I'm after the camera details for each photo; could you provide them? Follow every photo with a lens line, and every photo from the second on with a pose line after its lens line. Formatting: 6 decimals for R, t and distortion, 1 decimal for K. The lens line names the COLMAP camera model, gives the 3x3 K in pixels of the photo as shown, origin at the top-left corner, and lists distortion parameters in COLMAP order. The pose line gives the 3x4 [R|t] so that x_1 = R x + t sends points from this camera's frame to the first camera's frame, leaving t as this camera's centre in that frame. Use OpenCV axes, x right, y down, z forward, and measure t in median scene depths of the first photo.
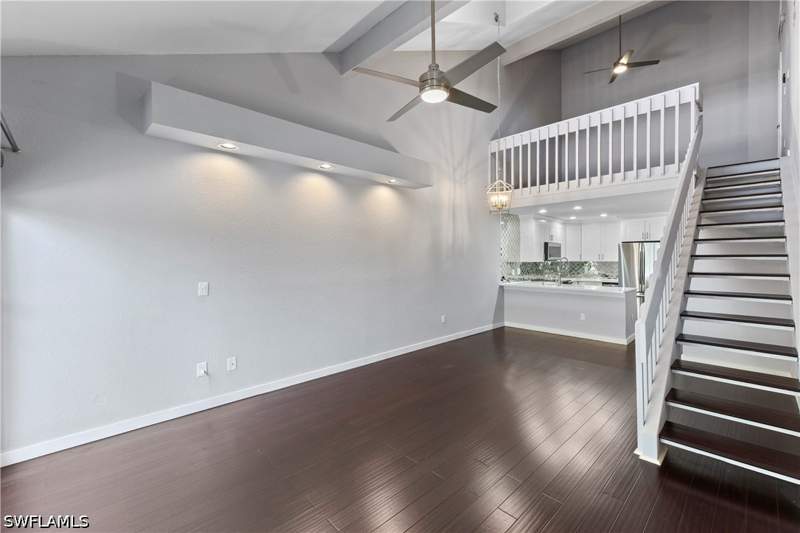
lens RADIAL K [[348.3, 0, 400.0], [0, 348.3, 266.5], [0, 0, 1]] dist [-0.000382, -0.000086]
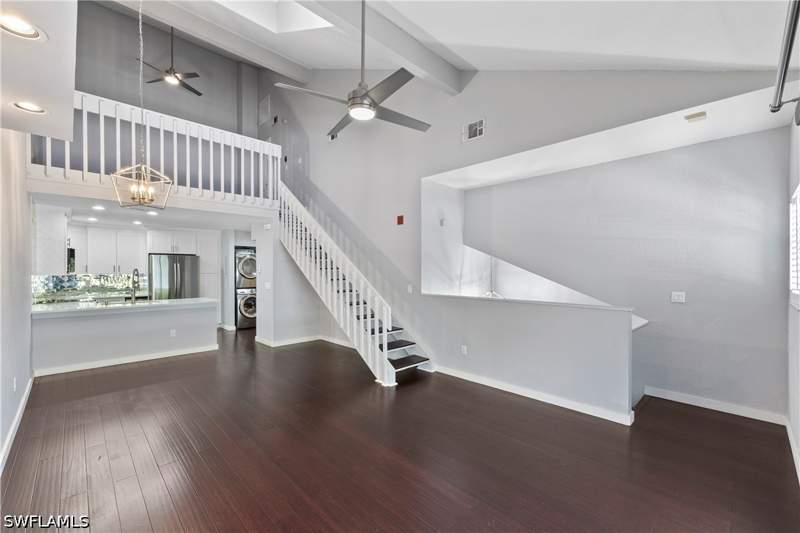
lens RADIAL K [[334.6, 0, 400.0], [0, 334.6, 266.5], [0, 0, 1]] dist [-0.000141, -0.000007]
pose [[0.002456, 0.013843, 0.999901, -0.366453], [0.018366, 0.999735, -0.013886, -0.010529], [-0.999828, 0.018398, 0.002201, 0.402004]]
